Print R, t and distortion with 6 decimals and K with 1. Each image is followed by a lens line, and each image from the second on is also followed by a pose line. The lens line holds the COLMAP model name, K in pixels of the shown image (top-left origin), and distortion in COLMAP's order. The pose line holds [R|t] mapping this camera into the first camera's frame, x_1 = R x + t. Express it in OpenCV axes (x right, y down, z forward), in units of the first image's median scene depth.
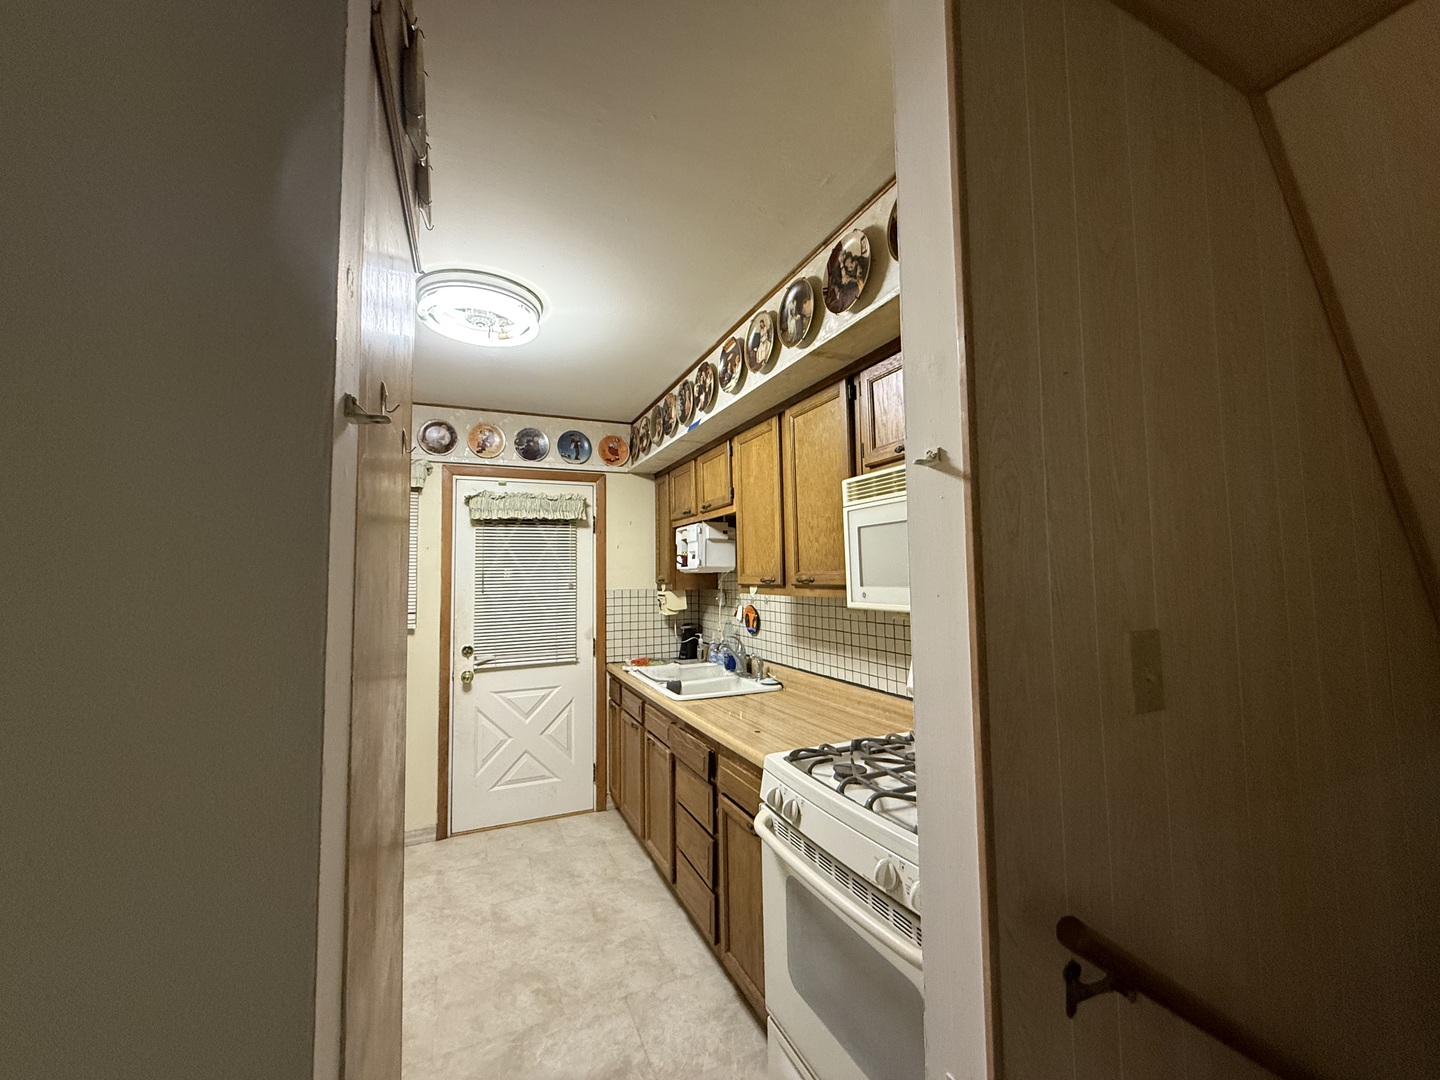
lens RADIAL K [[573.9, 0, 716.2], [0, 573.9, 539.9], [0, 0, 1]] dist [-0.001177, -0.000204]
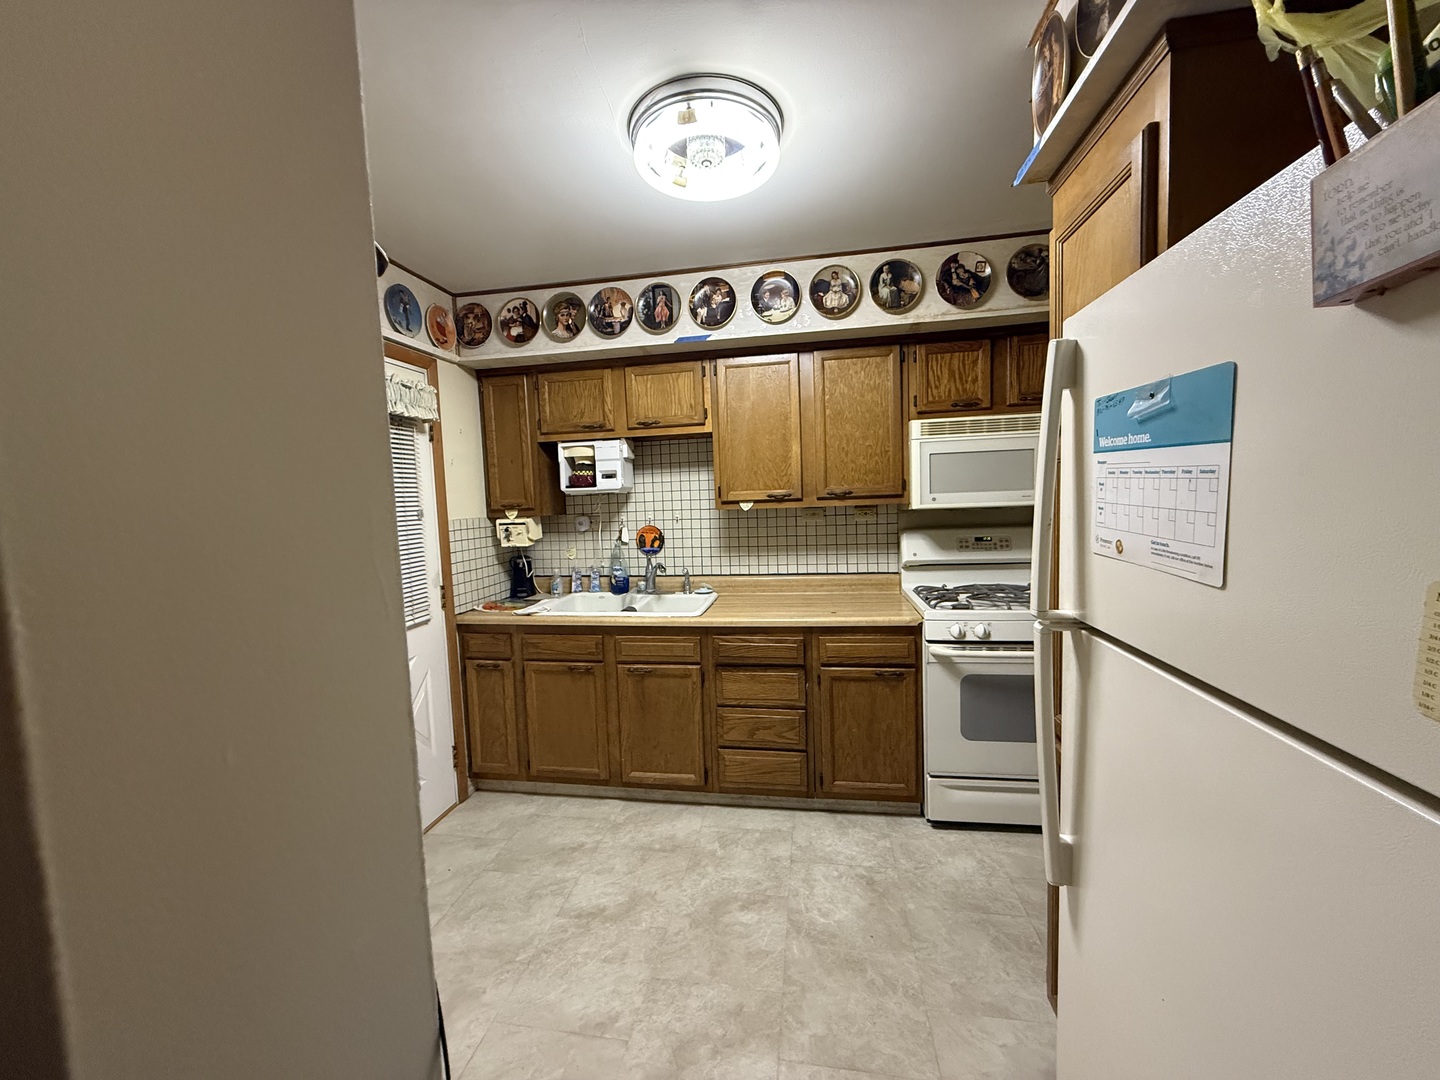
lens RADIAL K [[573.9, 0, 716.2], [0, 573.9, 539.9], [0, 0, 1]] dist [-0.001177, -0.000204]
pose [[0.548875, -0.070784, 0.832902, -0.791656], [-0.023402, 0.994716, 0.099958, 0.038639], [-0.835577, -0.074356, 0.544318, 0.384963]]
